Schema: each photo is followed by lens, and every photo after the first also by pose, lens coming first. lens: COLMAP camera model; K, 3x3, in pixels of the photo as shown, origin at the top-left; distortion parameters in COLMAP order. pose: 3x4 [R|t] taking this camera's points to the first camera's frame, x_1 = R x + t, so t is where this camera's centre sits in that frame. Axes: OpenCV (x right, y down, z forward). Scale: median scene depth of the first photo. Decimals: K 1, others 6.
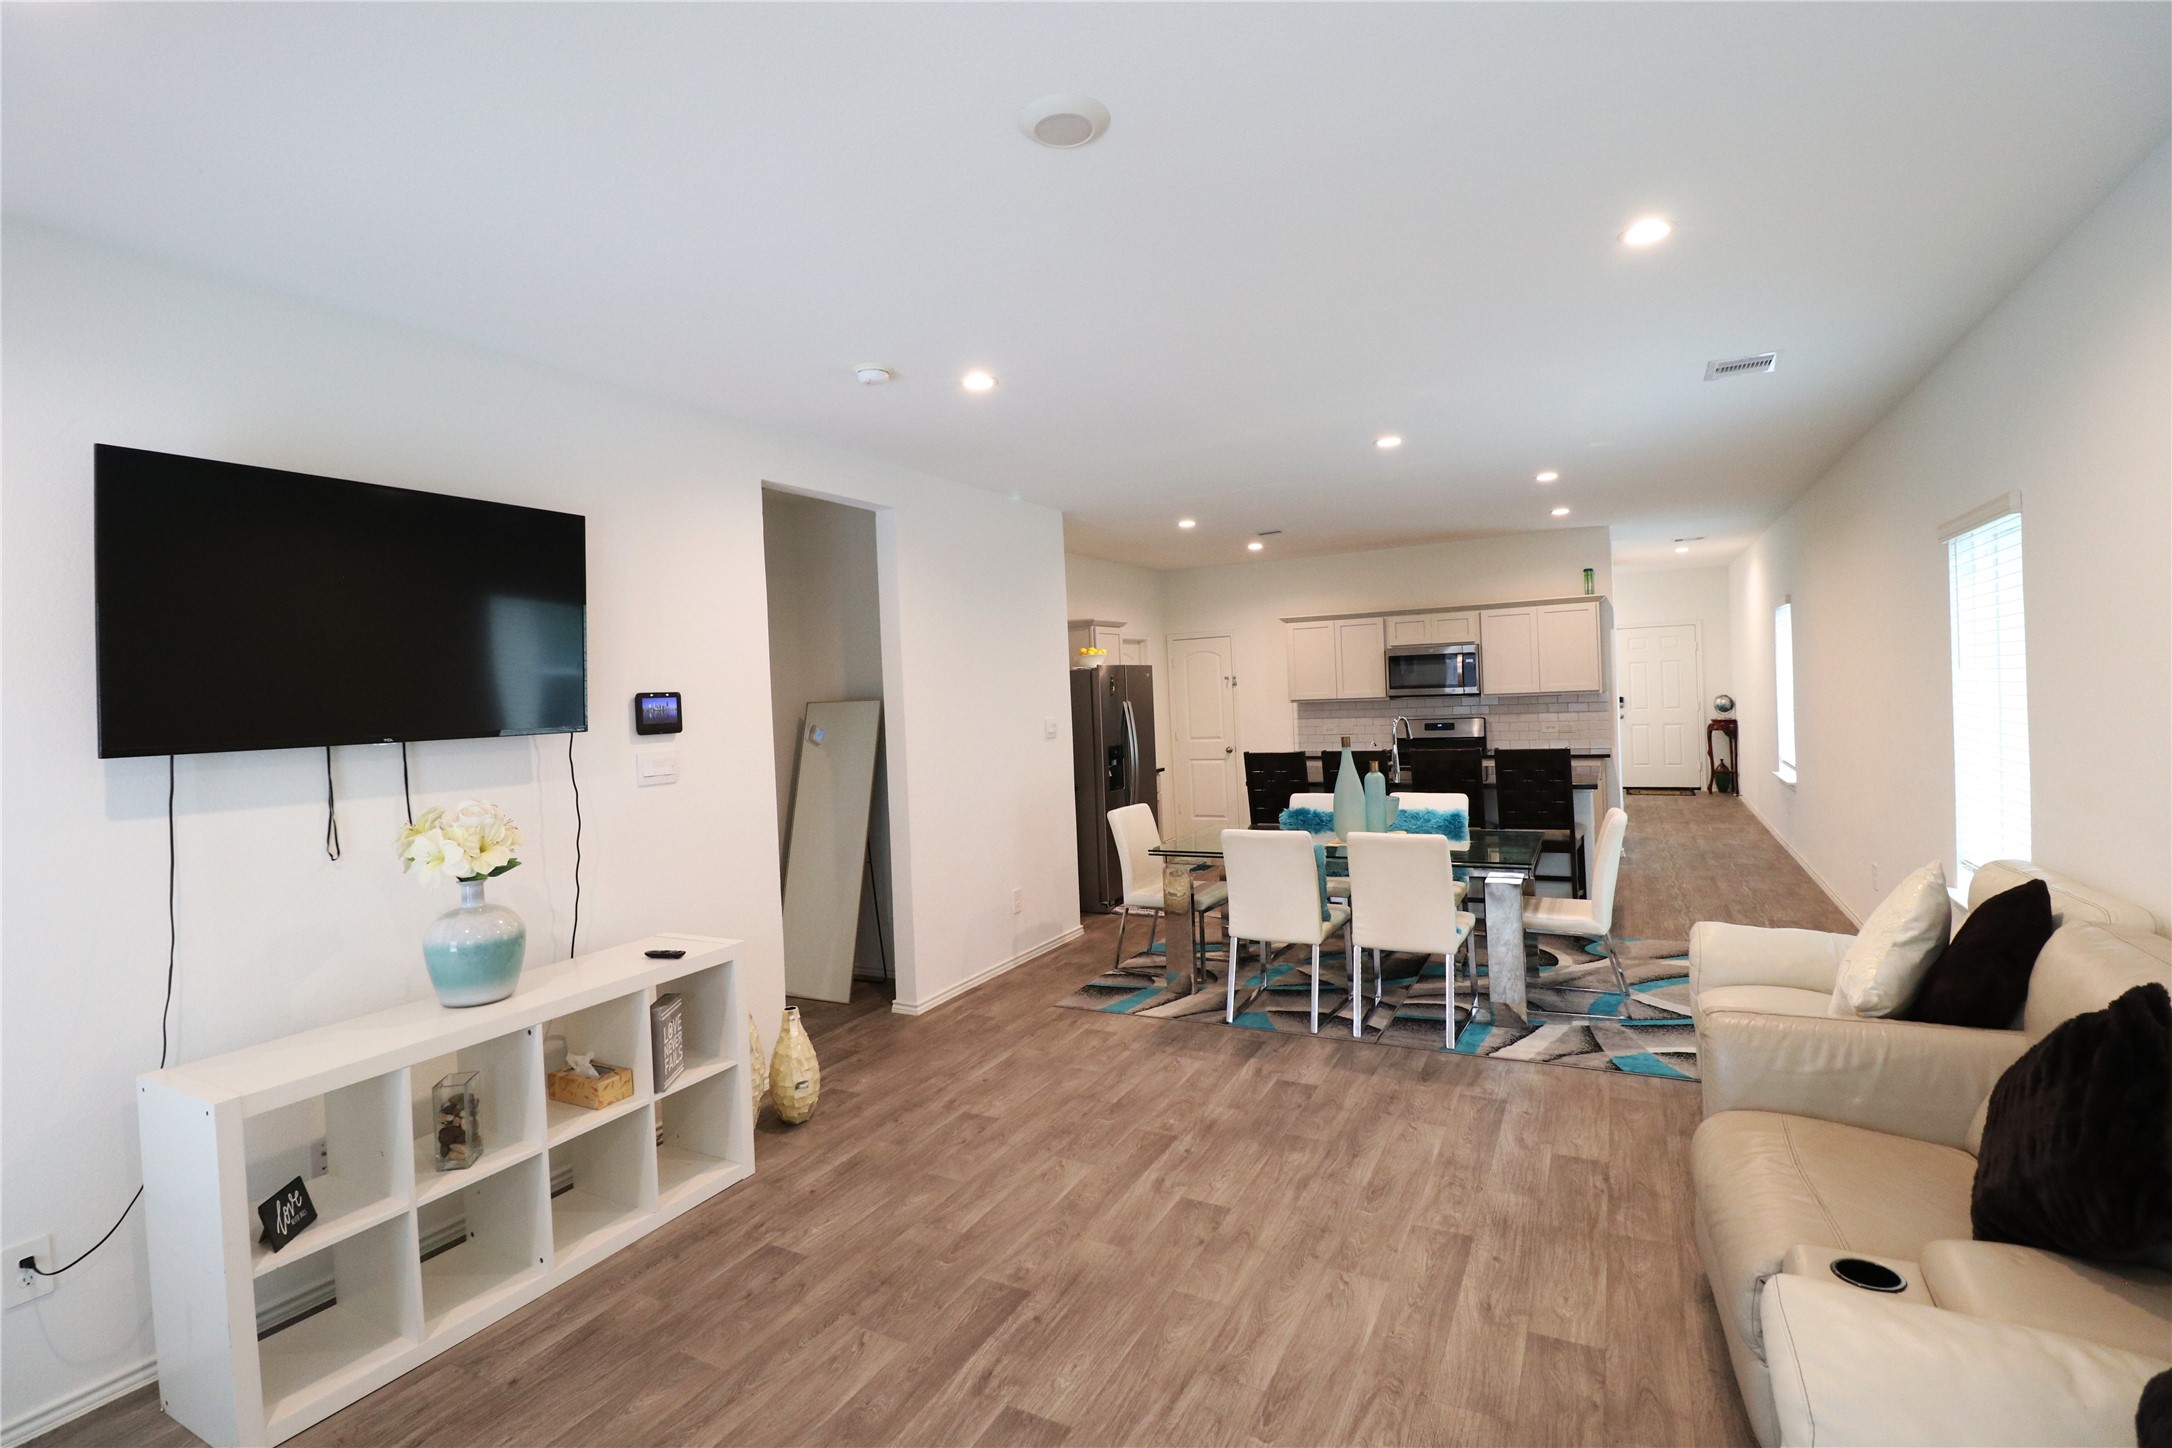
lens RADIAL K [[989.7, 0, 1081.3], [0, 989.7, 711.8], [0, 0, 1]] dist [-0.011228, -0.001365]
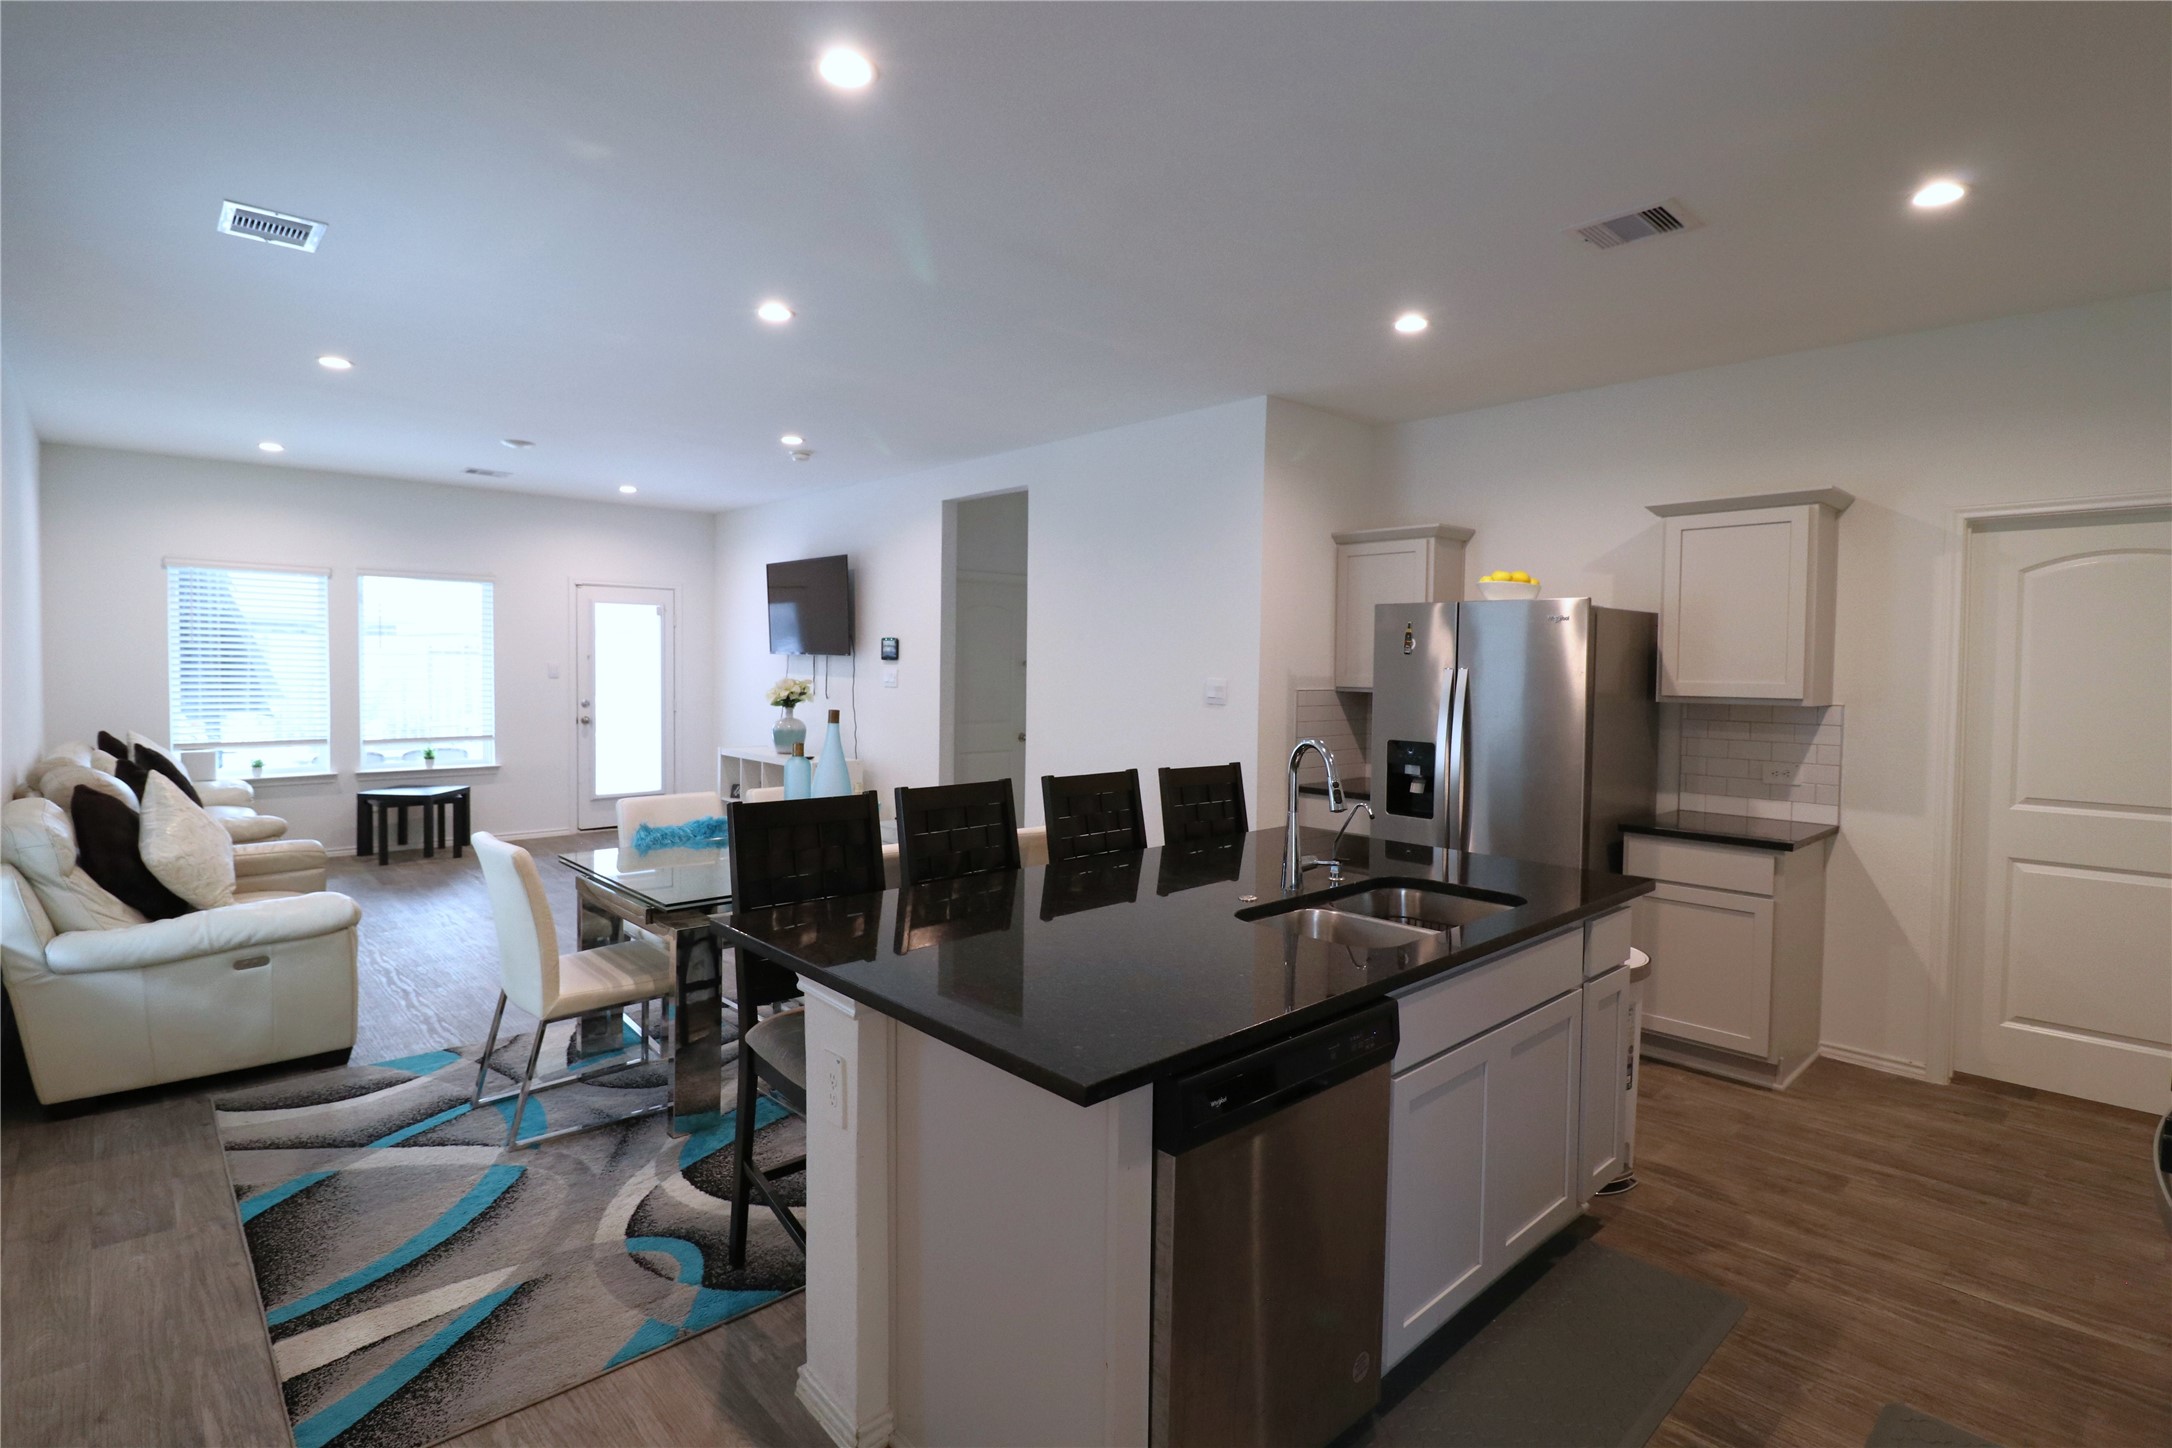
lens RADIAL K [[1085.4, 0, 1115.3], [0, 1085.4, 723.3], [0, 0, 1]] dist [-0.005372, -0.008541]
pose [[-0.310818, 0.097425, -0.945463, 1.162561], [-0.016329, 0.994039, 0.107798, -0.073514], [0.950329, 0.048944, -0.307374, 1.713728]]
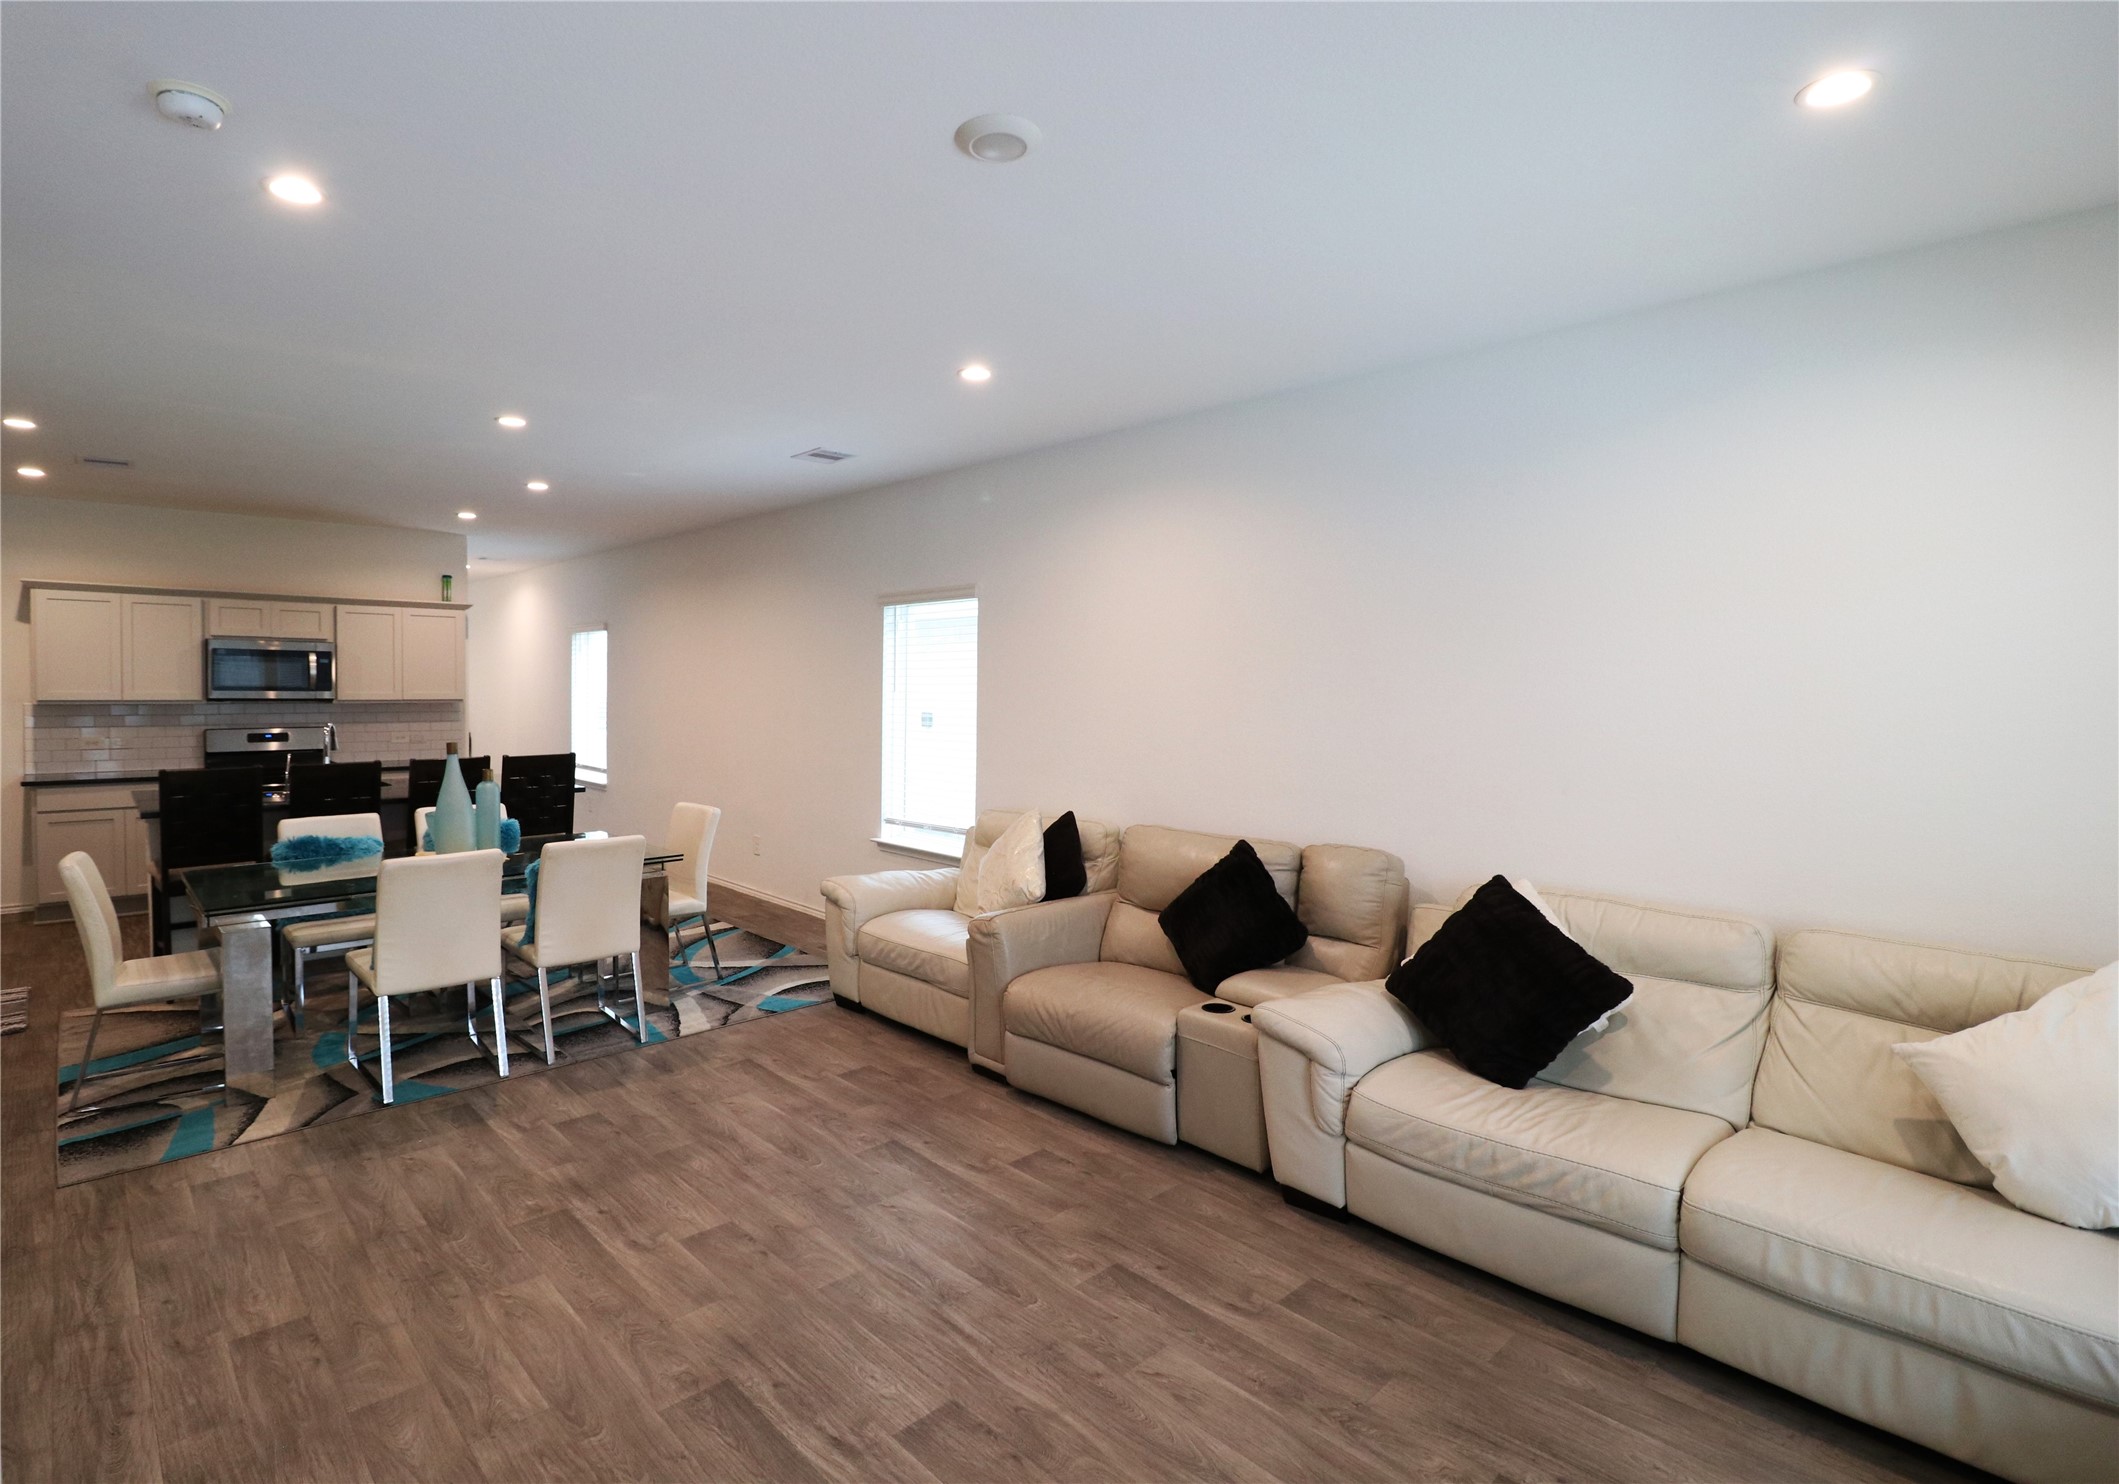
lens RADIAL K [[1024.9, 0, 975.8], [0, 1024.9, 717.4], [0, 0, 1]] dist [-0.010670, -0.002829]
pose [[0.348361, 0.014263, 0.937252, -0.484727], [-0.003140, 0.999896, -0.014049, 0.016807], [-0.937355, 0.001951, 0.348369, 0.293576]]
